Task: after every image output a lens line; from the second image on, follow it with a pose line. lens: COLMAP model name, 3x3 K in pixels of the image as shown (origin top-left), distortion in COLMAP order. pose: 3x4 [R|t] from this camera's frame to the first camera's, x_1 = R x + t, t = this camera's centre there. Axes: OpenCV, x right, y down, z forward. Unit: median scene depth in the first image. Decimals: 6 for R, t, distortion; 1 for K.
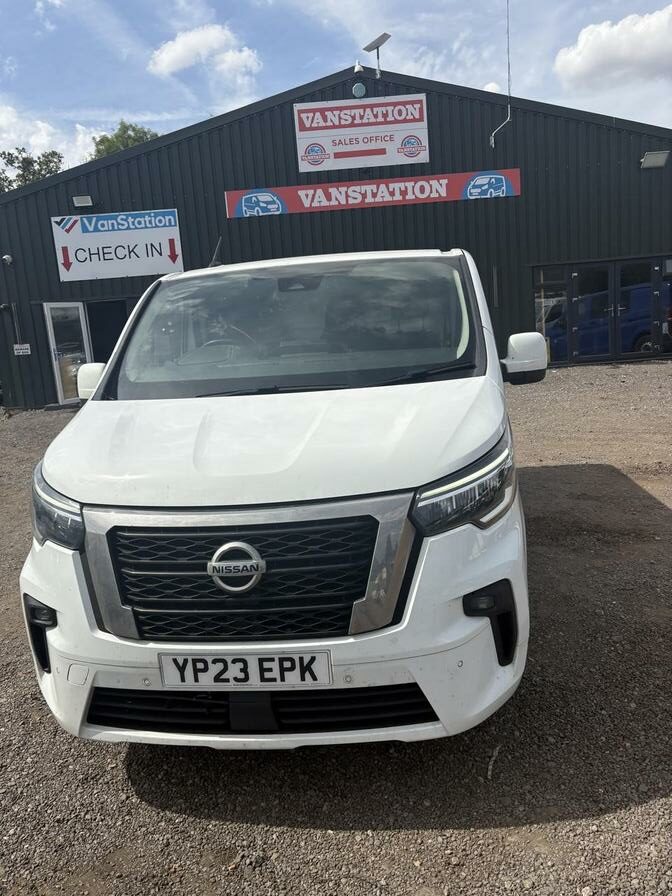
lens RADIAL K [[825.6, 0, 336.0], [0, 825.6, 448.0], [0, 0, 1]] dist [0.014394, -0.011343]
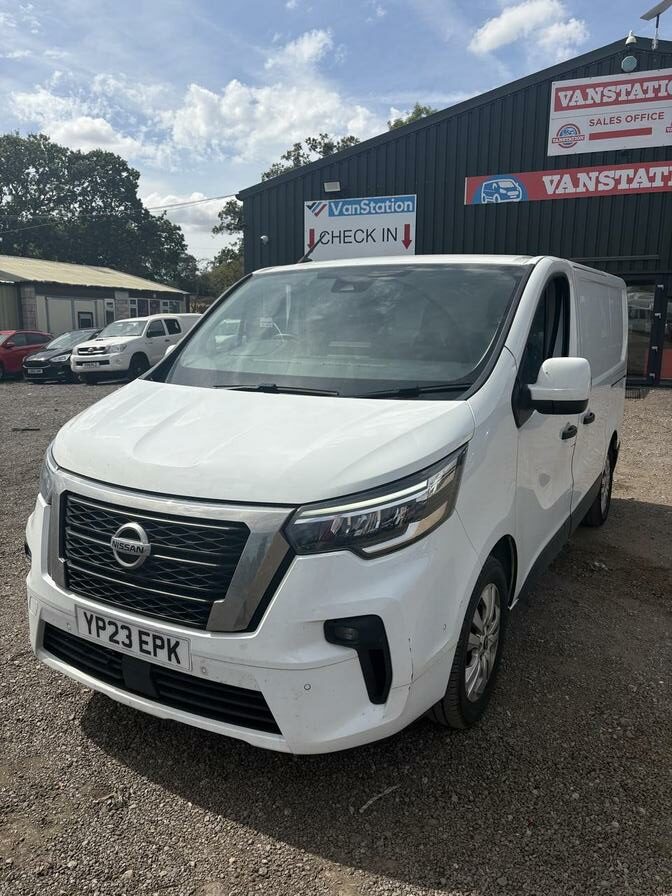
lens RADIAL K [[825.6, 0, 336.0], [0, 825.6, 448.0], [0, 0, 1]] dist [0.014394, -0.011343]
pose [[0.879565, 0.150854, -0.451230, 0.231287], [-0.134712, 0.988556, 0.067901, -0.037628], [0.456309, 0.001063, 0.889821, 0.051054]]
